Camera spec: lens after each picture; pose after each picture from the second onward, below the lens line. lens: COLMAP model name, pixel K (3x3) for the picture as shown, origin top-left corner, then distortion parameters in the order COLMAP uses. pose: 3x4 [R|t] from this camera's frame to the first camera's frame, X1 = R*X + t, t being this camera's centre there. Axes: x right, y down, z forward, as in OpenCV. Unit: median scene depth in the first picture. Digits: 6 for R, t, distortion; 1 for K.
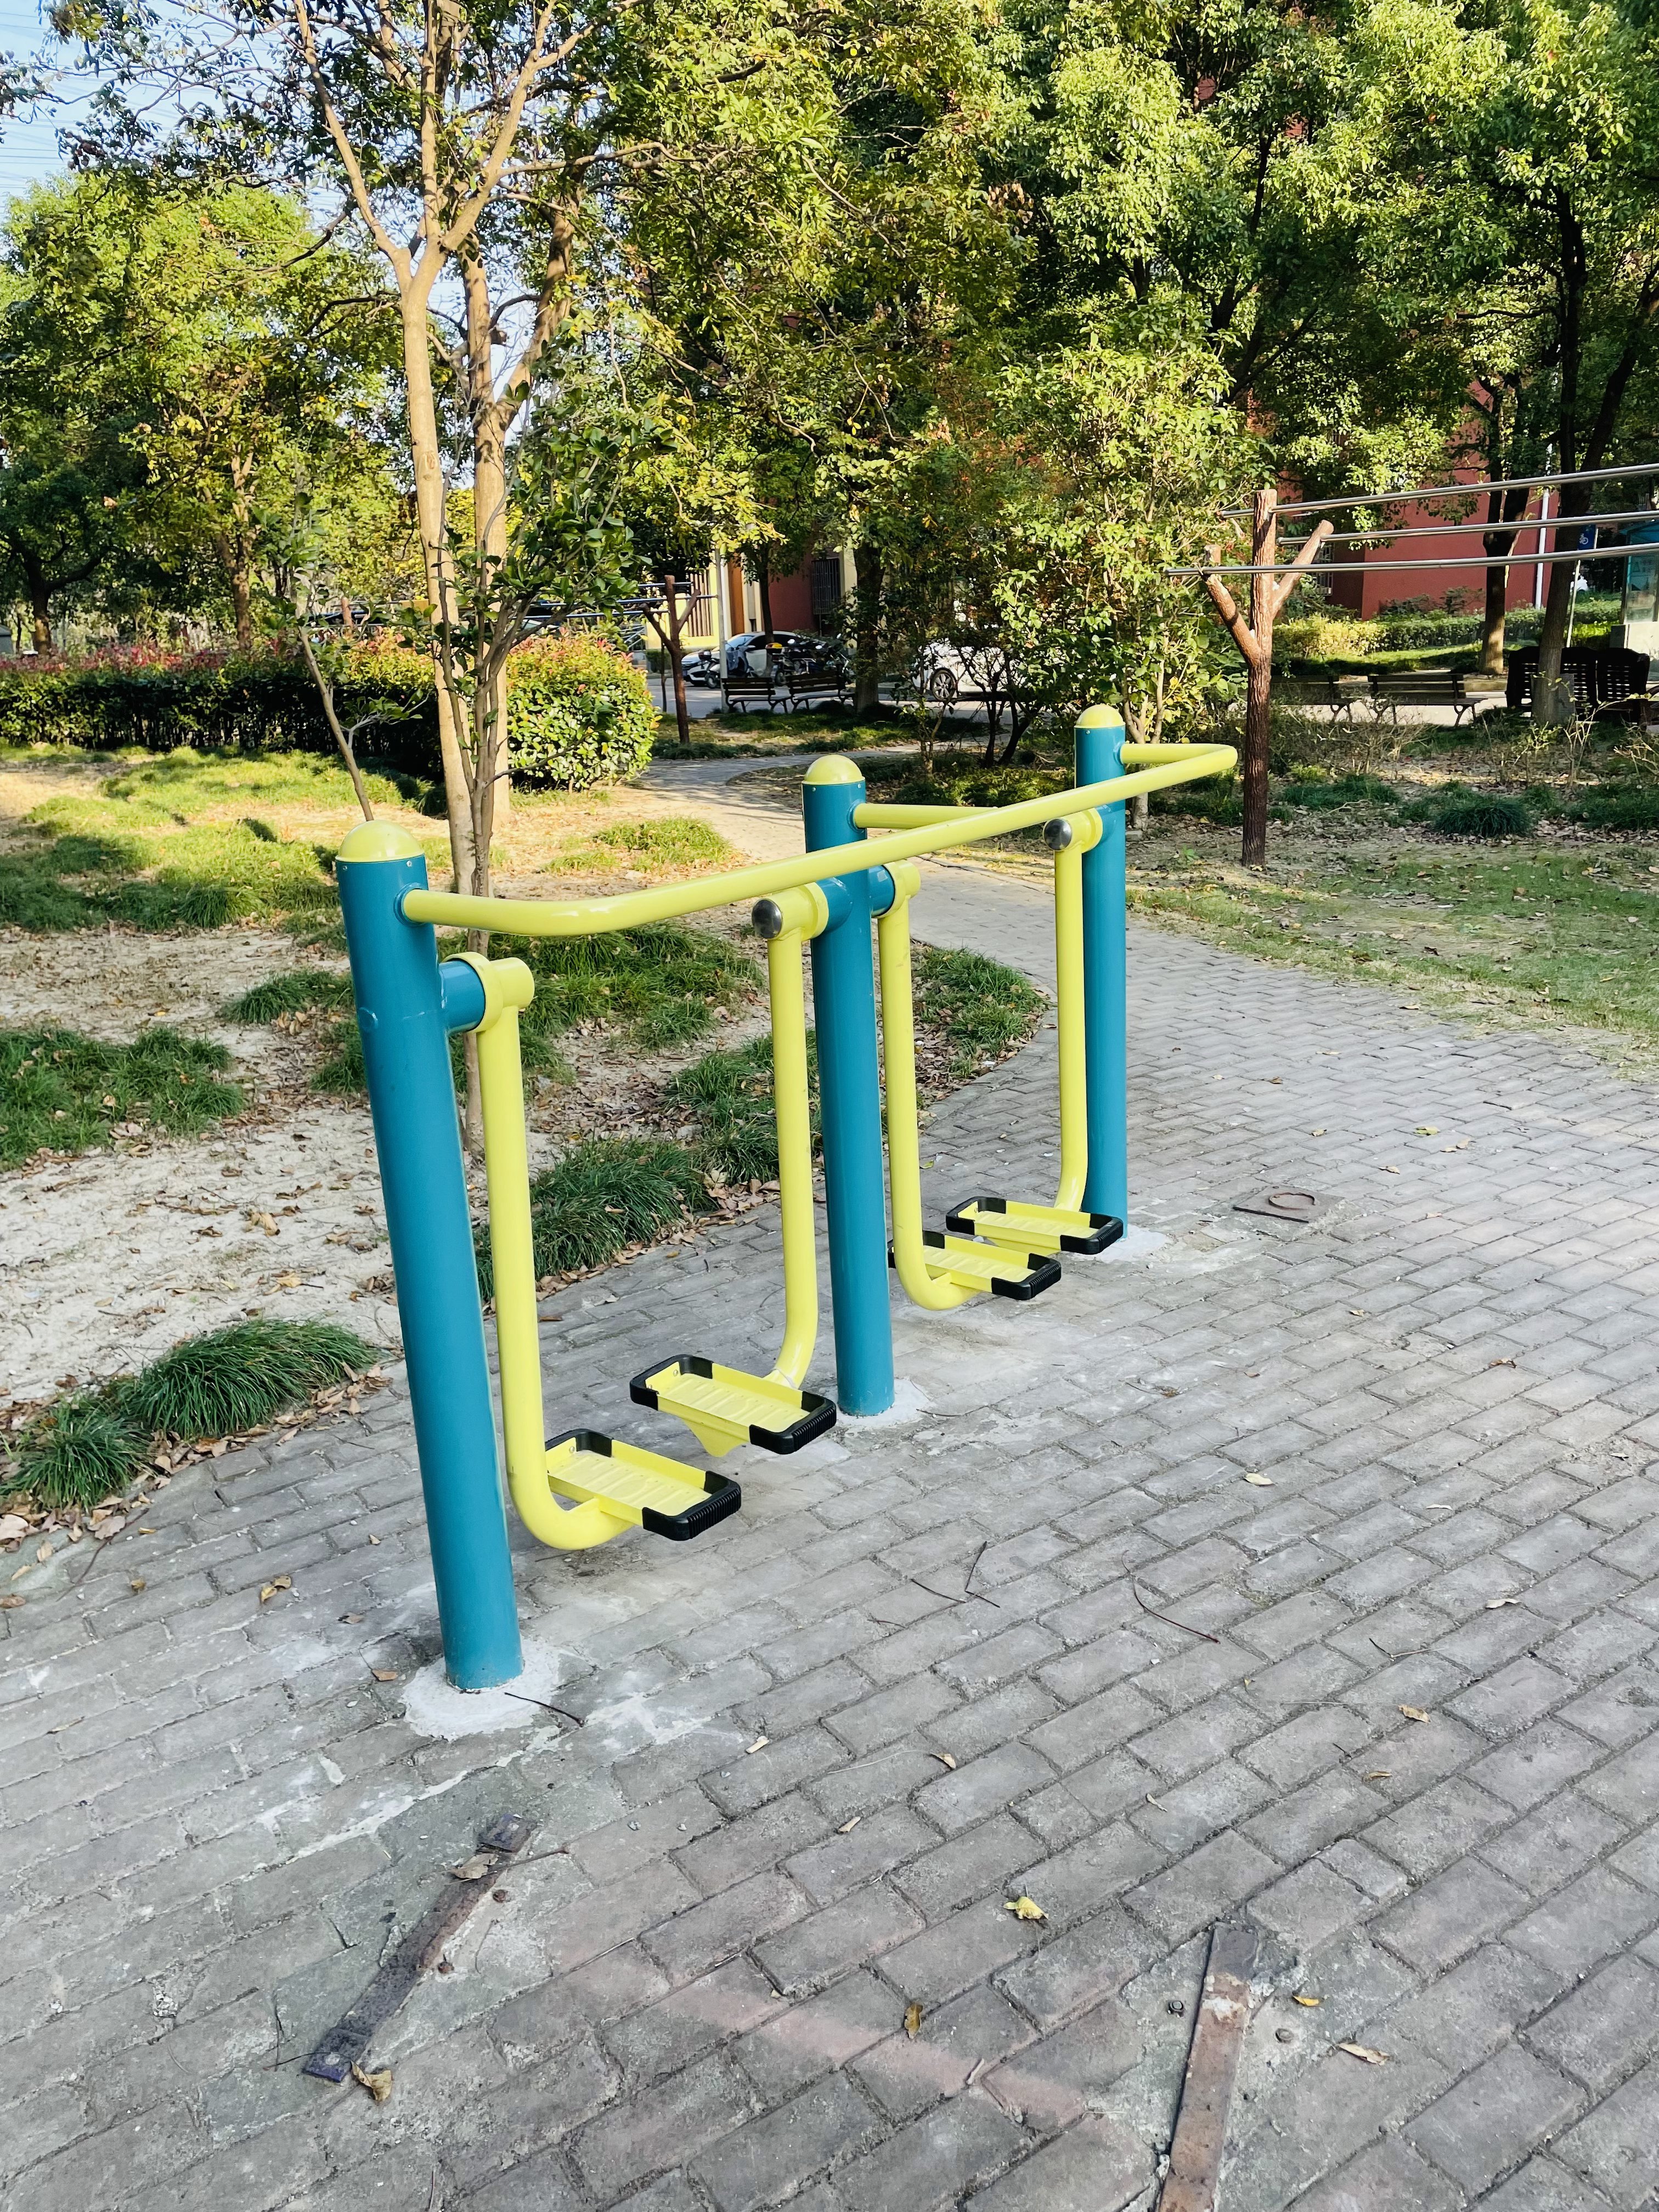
lens RADIAL K [[1659.4, 0, 829.5], [0, 1659.4, 1106.0], [0, 0, 1]] dist [0.132189, -0.229594]
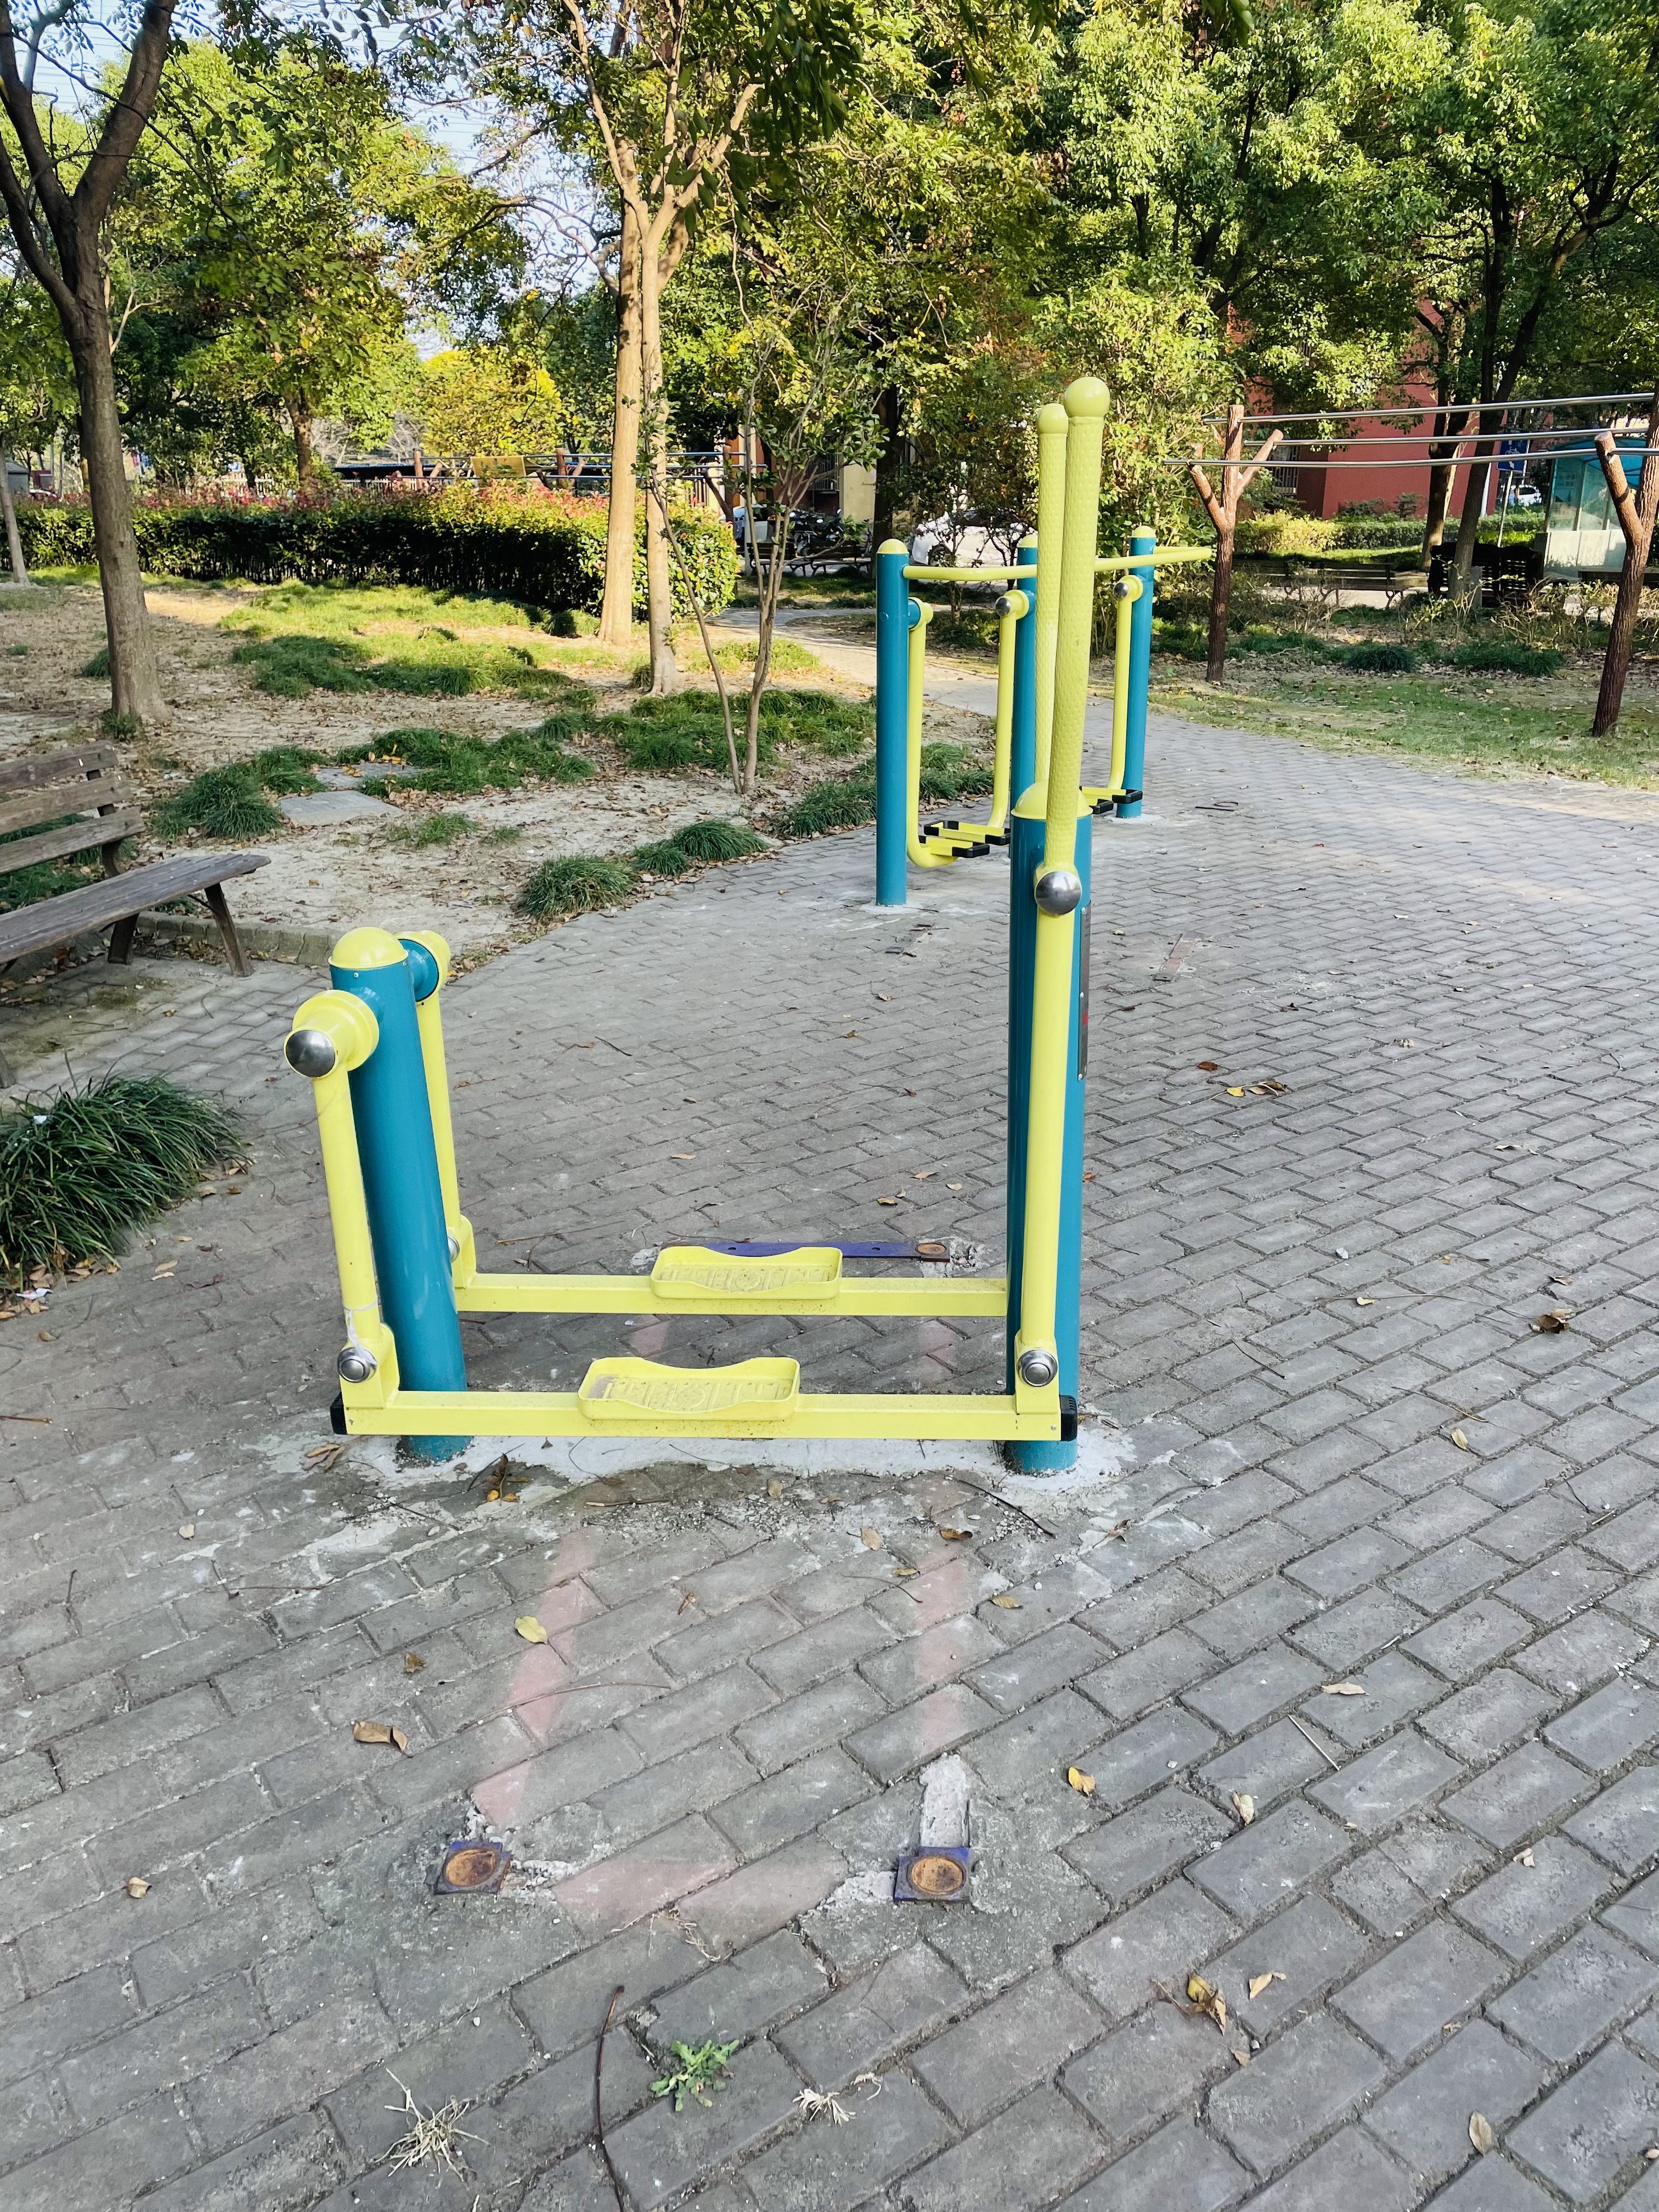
lens RADIAL K [[1687.1, 0, 841.4], [0, 1687.1, 1113.2], [0, 0, 1]] dist [0.147551, -0.265340]
pose [[0.998543, 0.032656, 0.042962, -0.071463], [-0.035214, 0.997566, 0.060187, 0.094446], [-0.040892, -0.061612, 0.997262, -0.287873]]
